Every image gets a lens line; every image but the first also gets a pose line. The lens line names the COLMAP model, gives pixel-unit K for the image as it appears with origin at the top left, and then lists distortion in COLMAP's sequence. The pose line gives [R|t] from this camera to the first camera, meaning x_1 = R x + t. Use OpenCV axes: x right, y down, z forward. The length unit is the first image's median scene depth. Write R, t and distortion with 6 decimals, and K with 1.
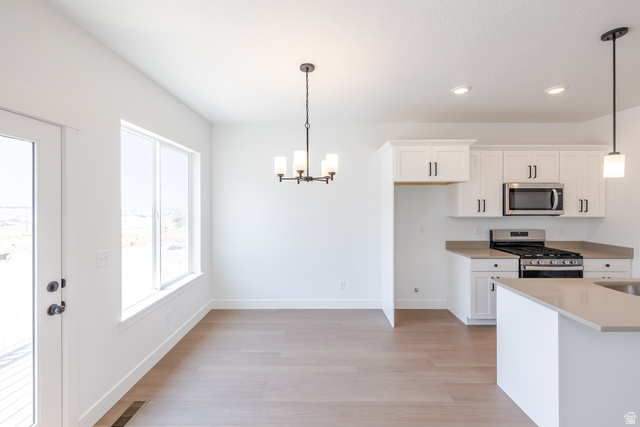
lens RADIAL K [[276.3, 0, 315.7], [0, 276.3, 211.5], [0, 0, 1]] dist [-0.000396, -0.000182]
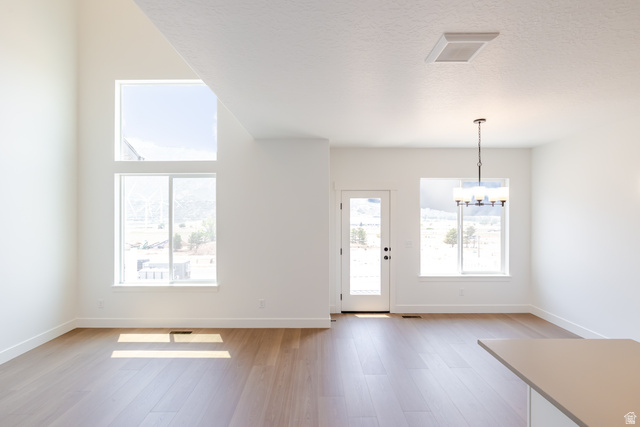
lens RADIAL K [[293.9, 0, 320.0], [0, 293.9, 213.5], [0, 0, 1]] dist [0.000049, 0.000004]
pose [[-0.006218, 0.004662, -0.999970, 0.922818], [-0.022662, 0.999732, 0.004801, -0.039764], [0.999724, 0.022691, -0.006111, 0.160255]]
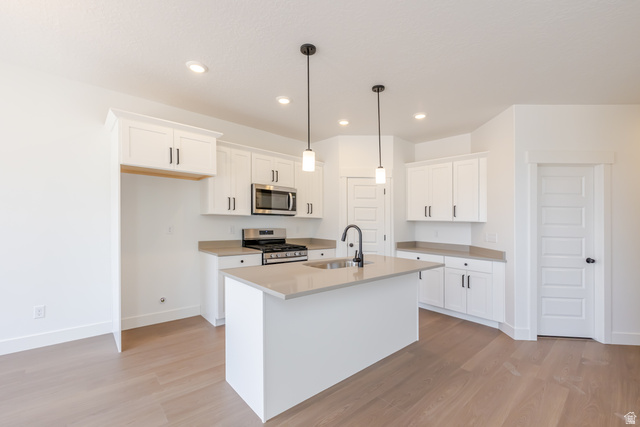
lens RADIAL K [[274.8, 0, 318.9], [0, 274.8, 224.6], [0, 0, 1]] dist [-0.000127, -0.000071]
pose [[0.743744, 0.009574, 0.668396, 0.175912], [-0.004775, 0.999948, -0.009010, 0.064116], [-0.668447, 0.003510, 0.743751, 0.051030]]
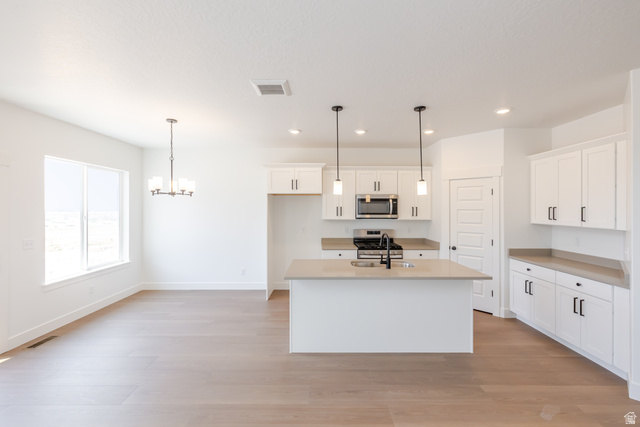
lens RADIAL K [[275.0, 0, 323.2], [0, 275.0, 214.9], [0, 0, 1]] dist [-0.000130, -0.000266]
pose [[0.999961, 0.002131, 0.008607, 0.524069], [-0.002098, 0.999990, -0.003926, 0.002486], [-0.008616, 0.003907, 0.999955, -0.346815]]
